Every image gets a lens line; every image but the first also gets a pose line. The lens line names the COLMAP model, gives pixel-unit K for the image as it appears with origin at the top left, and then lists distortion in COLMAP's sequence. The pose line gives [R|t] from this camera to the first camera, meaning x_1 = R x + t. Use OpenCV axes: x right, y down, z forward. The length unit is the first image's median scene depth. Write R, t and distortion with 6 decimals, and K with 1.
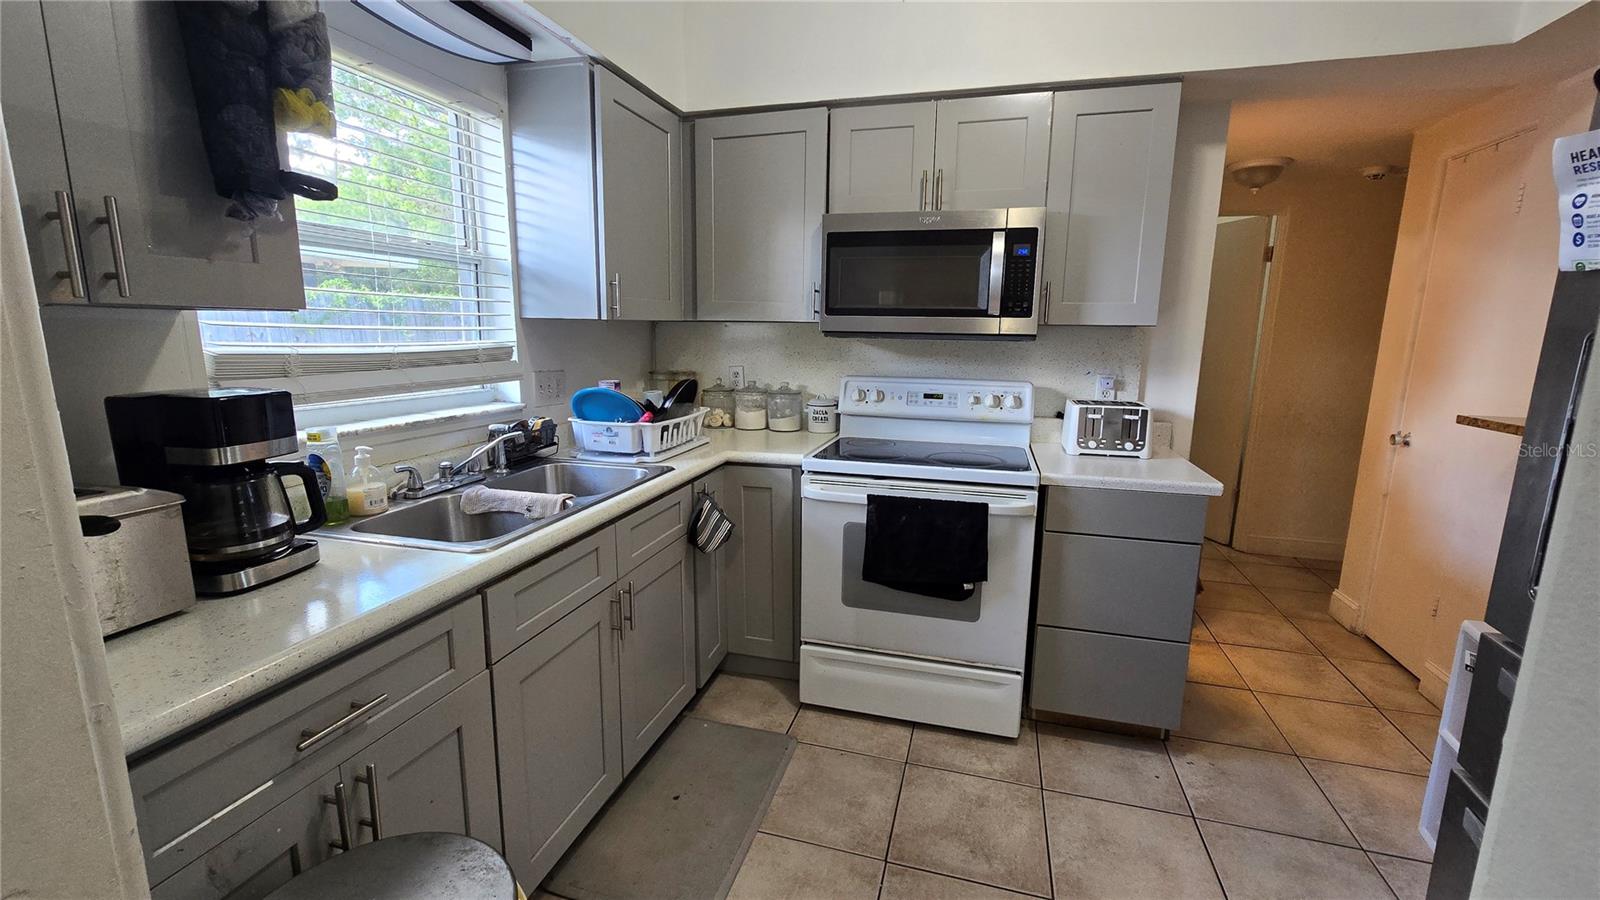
lens RADIAL K [[663.8, 0, 800.9], [0, 663.8, 446.9], [0, 0, 1]] dist [-0.006553, 0.002777]
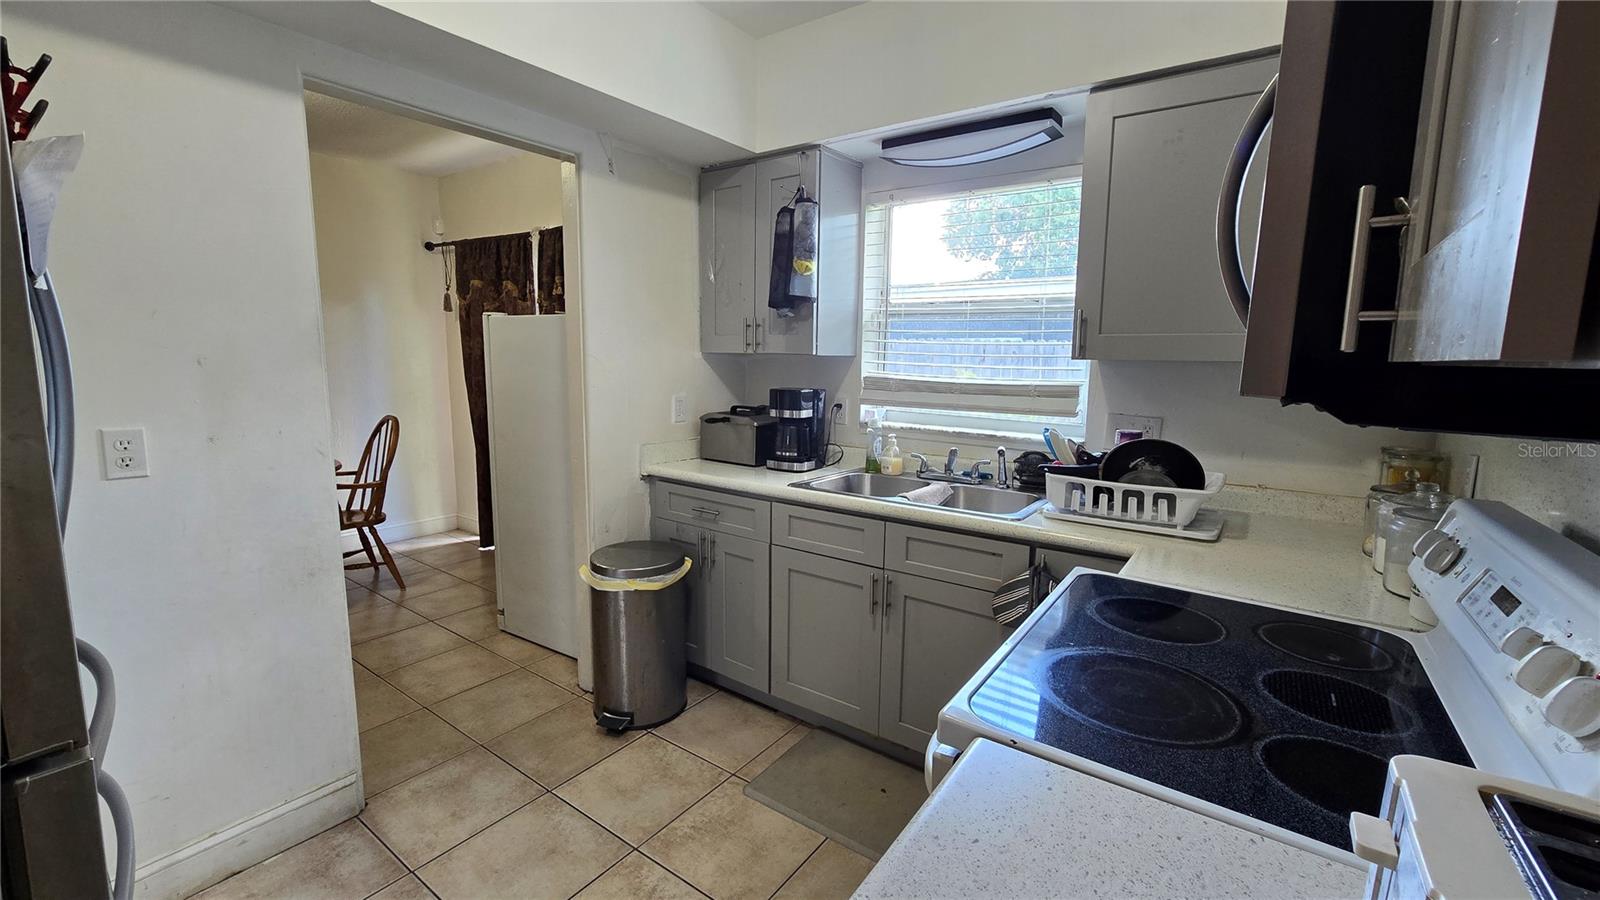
lens RADIAL K [[663.8, 0, 805.1], [0, 663.8, 448.1], [0, 0, 1]] dist [-0.006553, 0.002777]
pose [[-0.341202, 0.119020, -0.932425, 0.885373], [-0.185546, 0.963907, 0.190936, -0.222050], [0.921496, 0.238156, -0.306803, 1.179502]]
